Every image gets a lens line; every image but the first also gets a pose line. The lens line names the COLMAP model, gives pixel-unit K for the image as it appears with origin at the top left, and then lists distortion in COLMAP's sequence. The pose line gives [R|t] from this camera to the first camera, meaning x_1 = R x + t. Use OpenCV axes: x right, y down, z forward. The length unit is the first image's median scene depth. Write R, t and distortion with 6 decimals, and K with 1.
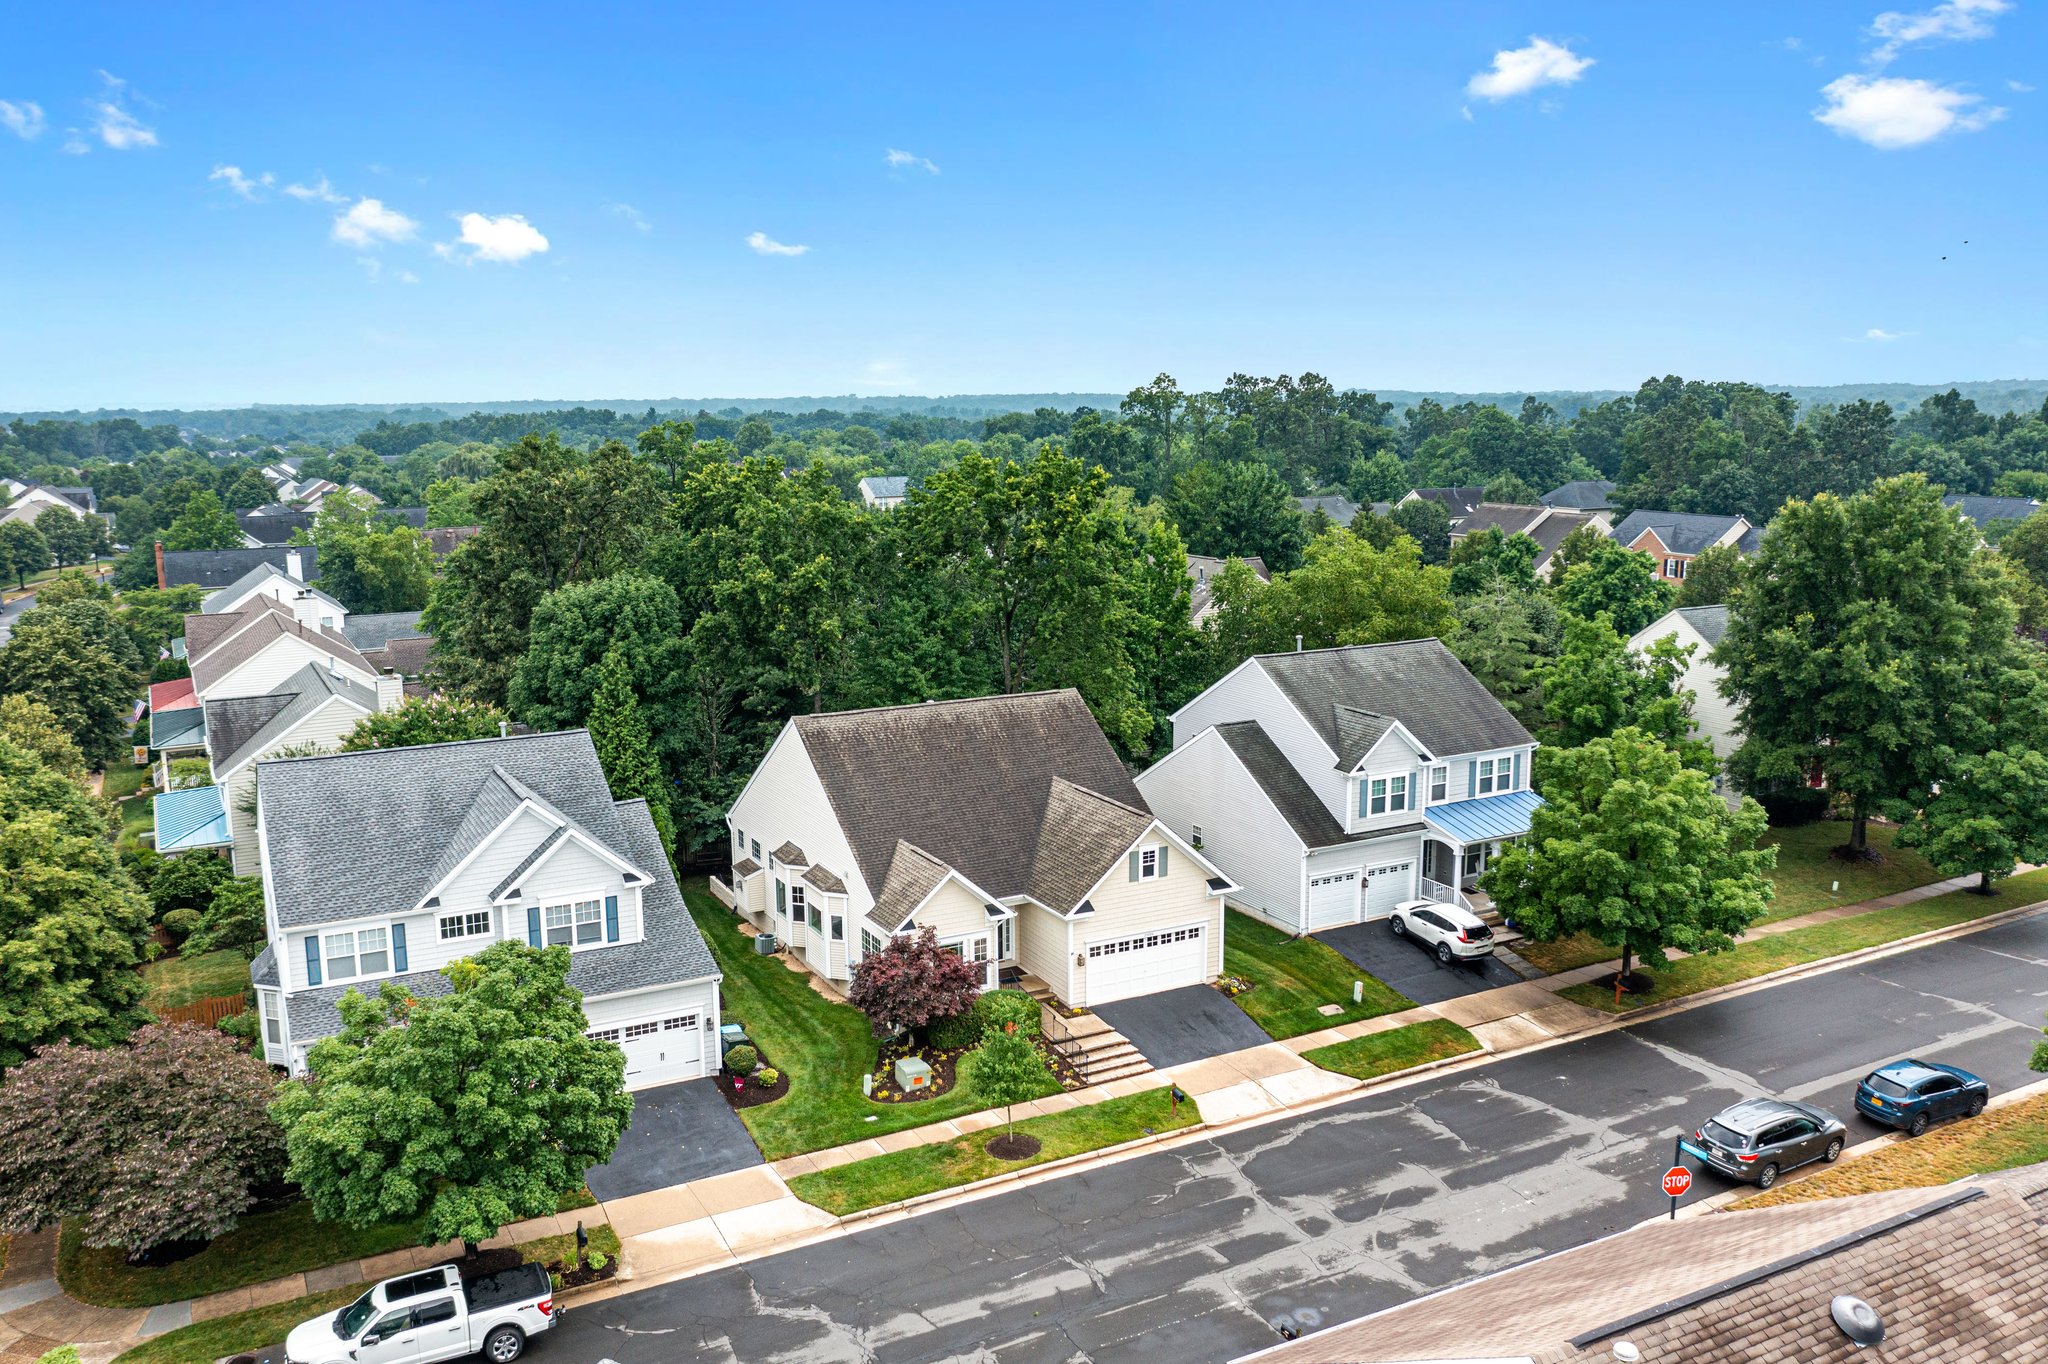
lens RADIAL K [[1607.2, 0, 1024.1], [0, 1607.2, 682.7], [0, 0, 1]] dist [-0.015082, -0.010877]
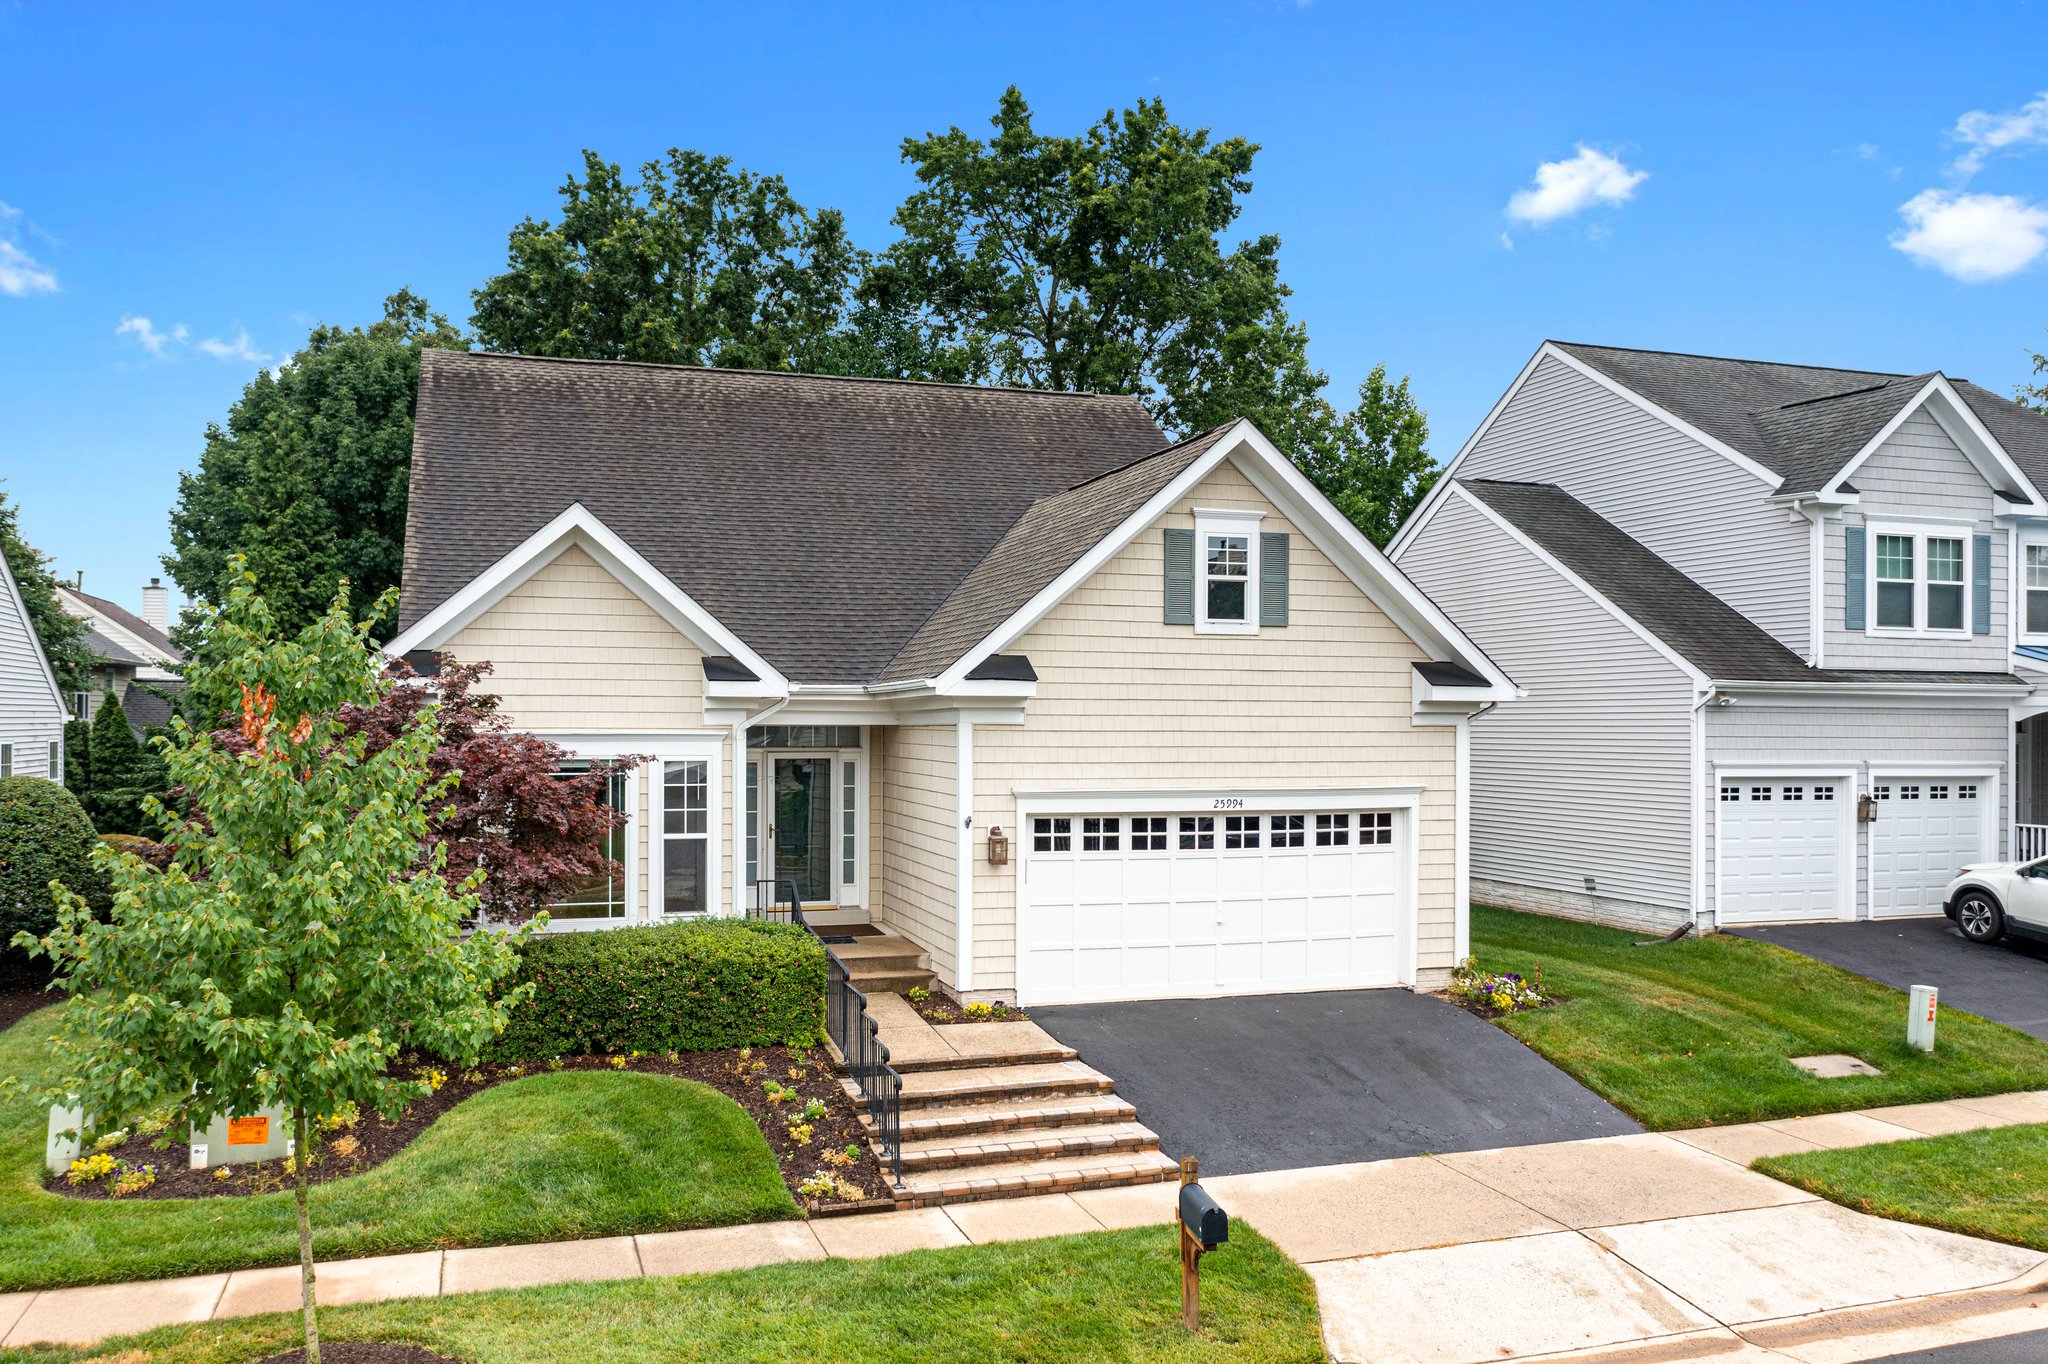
lens RADIAL K [[1607.2, 0, 1021.8], [0, 1607.2, 729.1], [0, 0, 1]] dist [-0.015082, -0.010877]
pose [[0.984722, 0.009951, -0.173852, 0.092023], [-0.039577, 0.985028, -0.167788, 0.196616], [0.169579, 0.172105, 0.970372, 0.668613]]
